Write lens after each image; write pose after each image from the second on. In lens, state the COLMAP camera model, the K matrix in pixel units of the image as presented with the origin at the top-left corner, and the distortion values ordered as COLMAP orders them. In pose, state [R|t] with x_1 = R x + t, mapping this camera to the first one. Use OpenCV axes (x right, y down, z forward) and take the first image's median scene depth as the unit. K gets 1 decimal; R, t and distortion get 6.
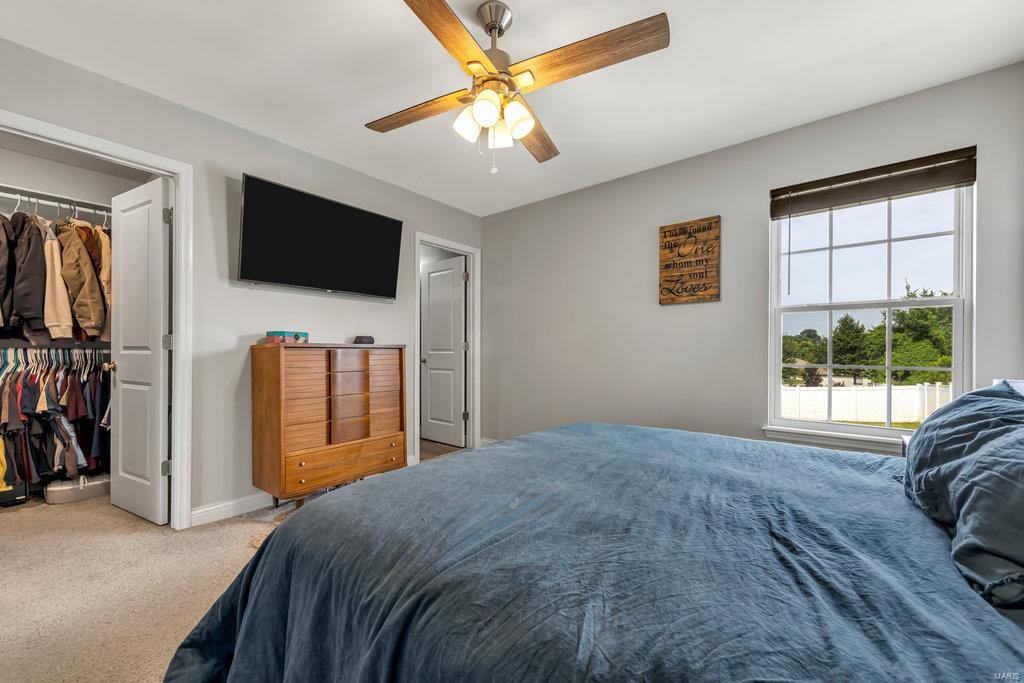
lens RADIAL K [[393.1, 0, 514.2], [0, 393.1, 347.2], [0, 0, 1]] dist [0.008159, -0.000911]
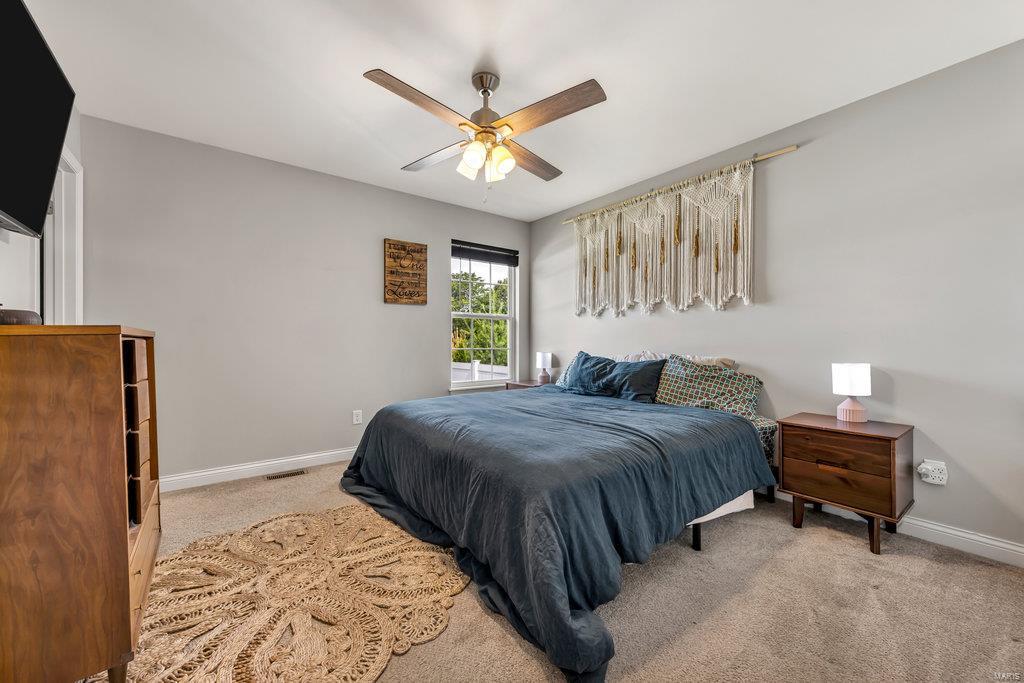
lens RADIAL K [[393.1, 0, 515.6], [0, 393.1, 339.8], [0, 0, 1]] dist [0.008159, -0.000911]
pose [[0.237726, 0.004240, 0.971323, -0.740470], [-0.002104, 0.999990, -0.003850, 0.010179], [-0.971330, -0.001128, 0.237733, 0.341462]]
